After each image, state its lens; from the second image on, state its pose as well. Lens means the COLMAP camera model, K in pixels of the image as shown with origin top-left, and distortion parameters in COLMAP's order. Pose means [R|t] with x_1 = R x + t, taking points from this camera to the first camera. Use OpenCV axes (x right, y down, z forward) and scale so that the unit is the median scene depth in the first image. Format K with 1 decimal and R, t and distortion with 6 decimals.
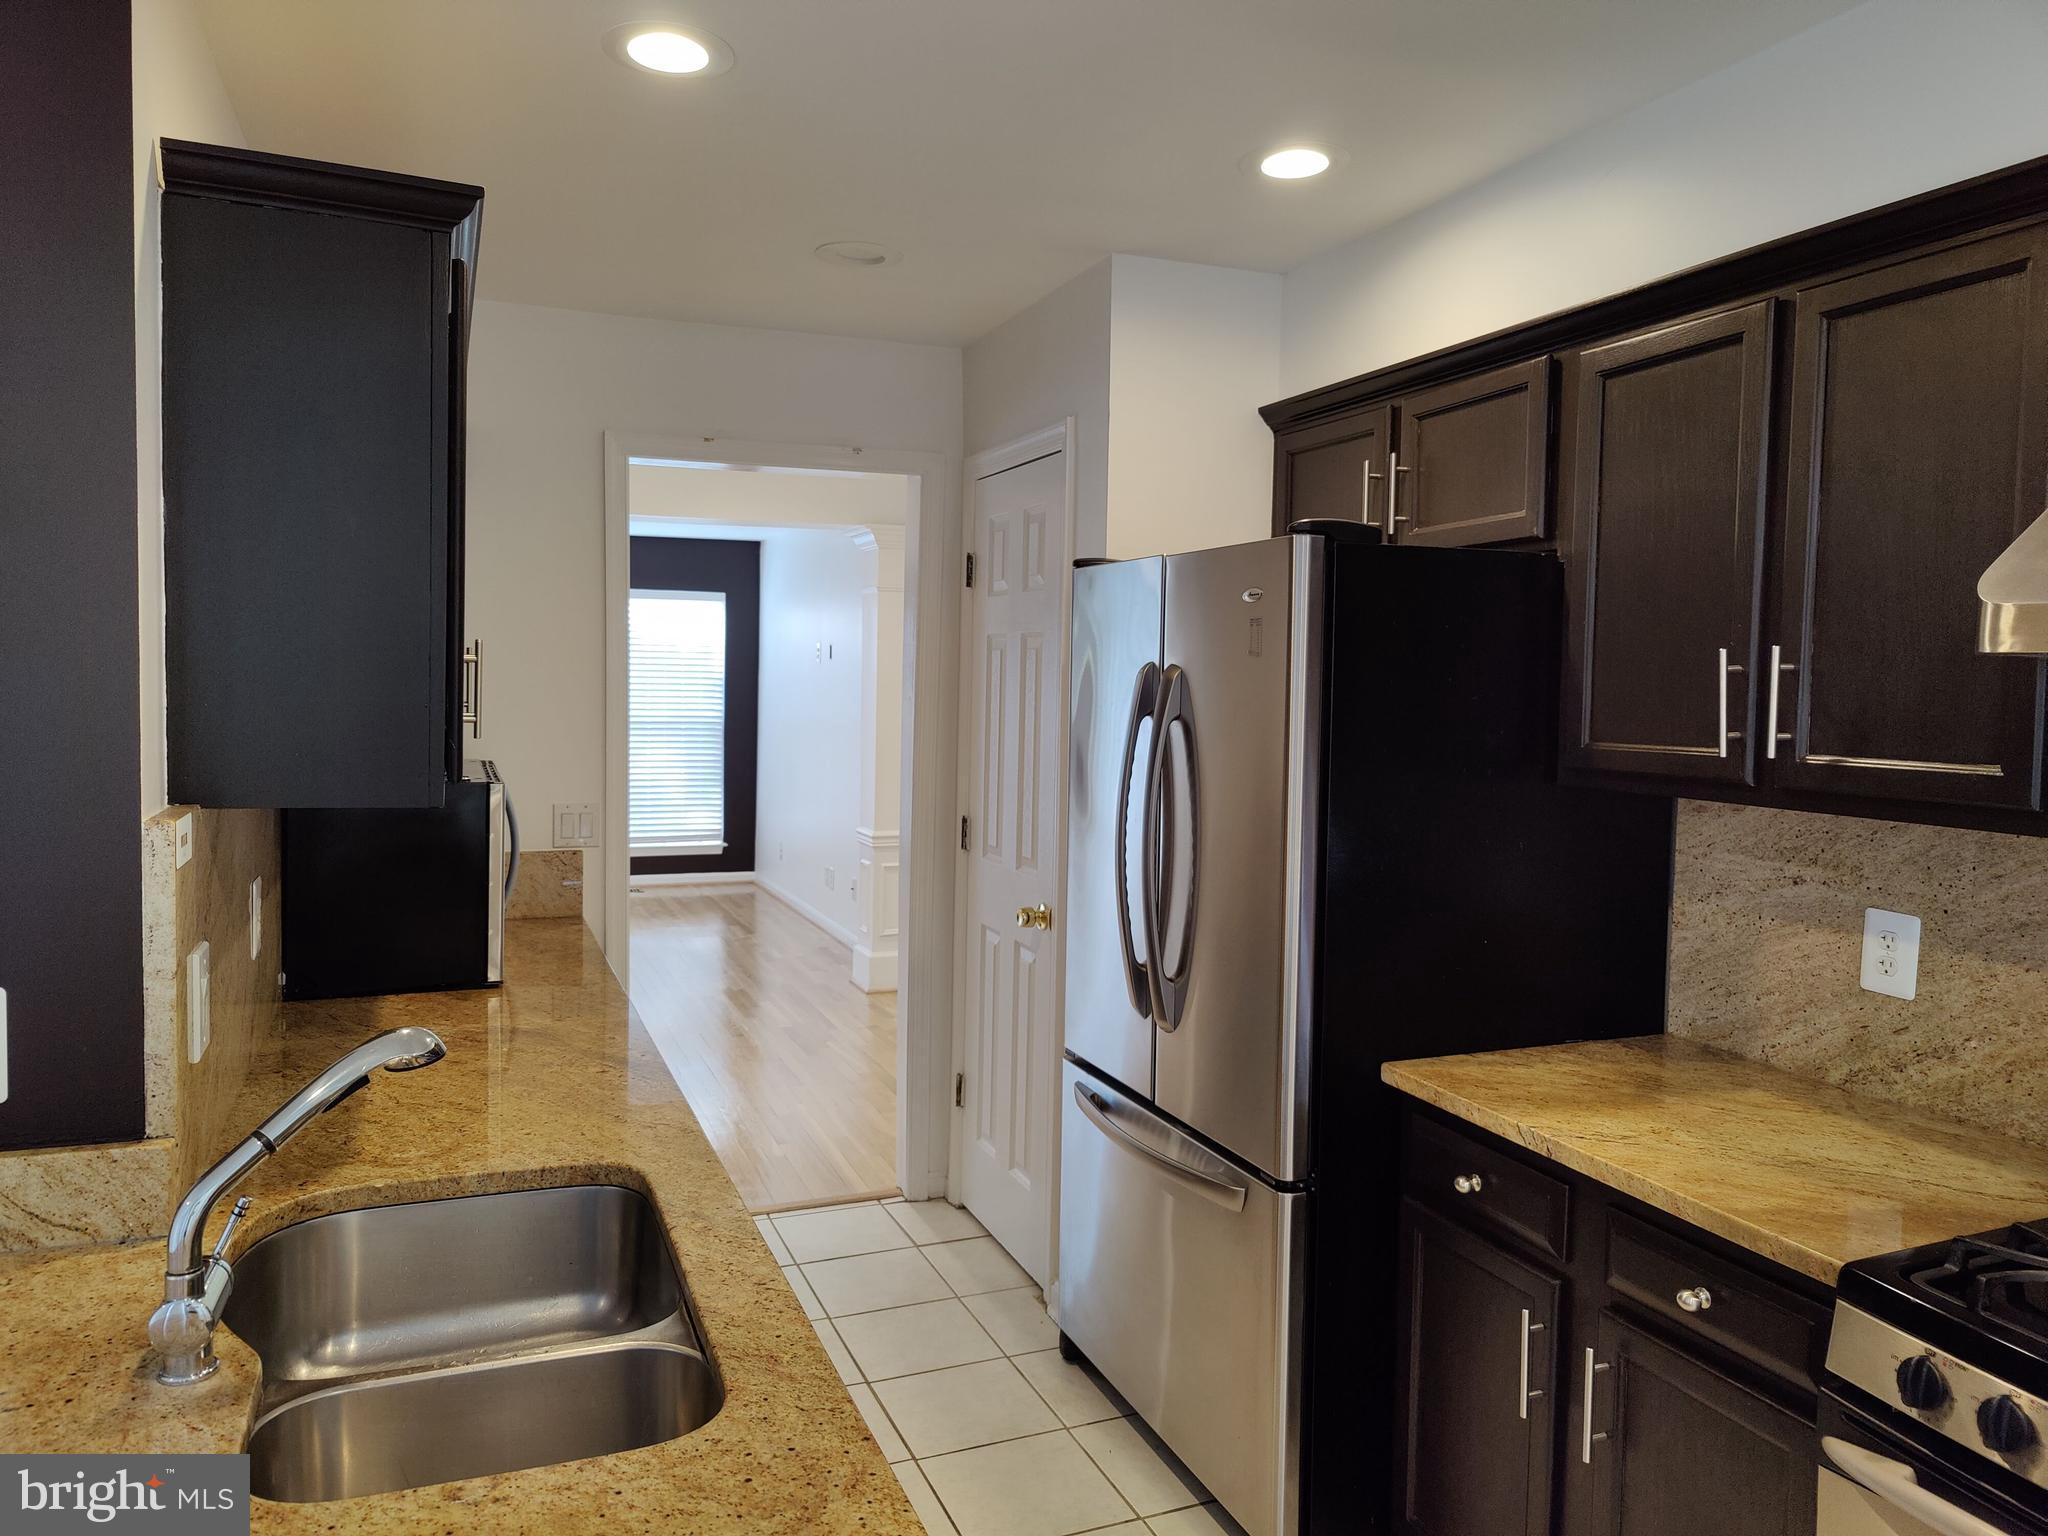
lens RADIAL K [[1435.4, 0, 1030.2], [0, 1435.4, 767.6], [0, 0, 1]] dist [0.037904, -0.036525]
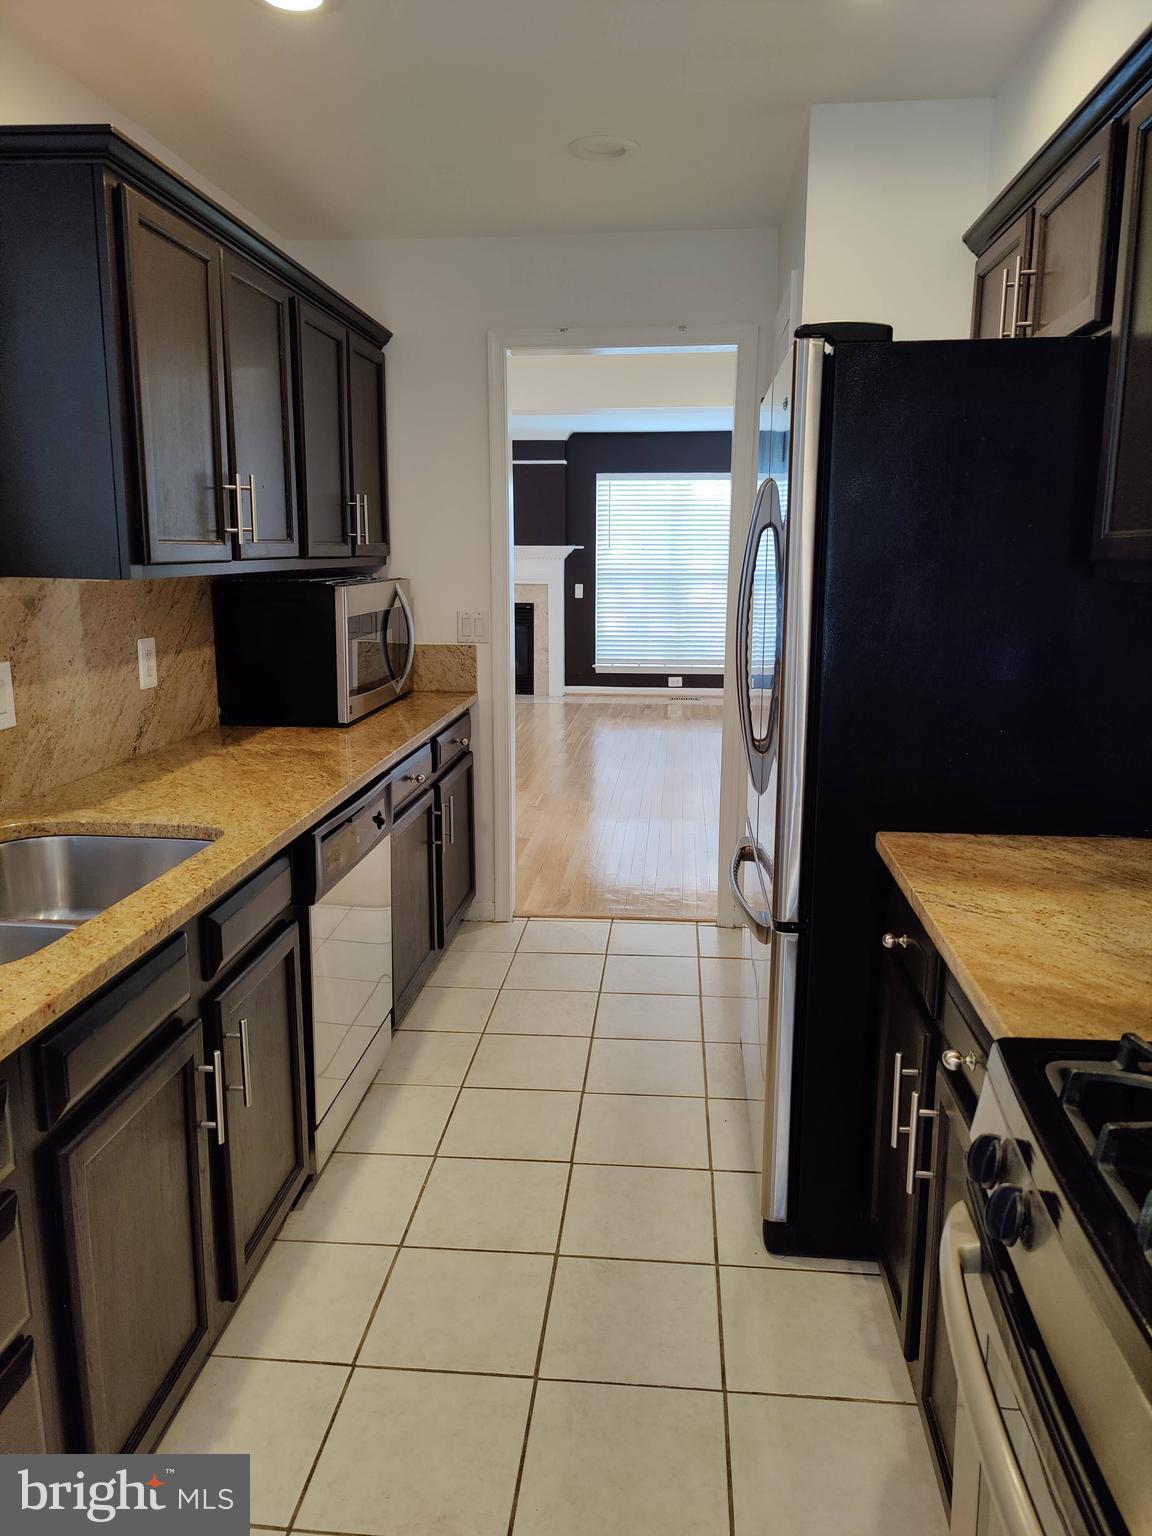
lens RADIAL K [[1076.5, 0, 580.1], [0, 1076.5, 759.7], [0, 0, 1]] dist [0.037904, -0.036525]
pose [[0.888610, 0.075254, -0.452449, 0.452795], [-0.017713, 0.991343, 0.130098, 0.050456], [0.458322, -0.107592, 0.882250, 0.184041]]
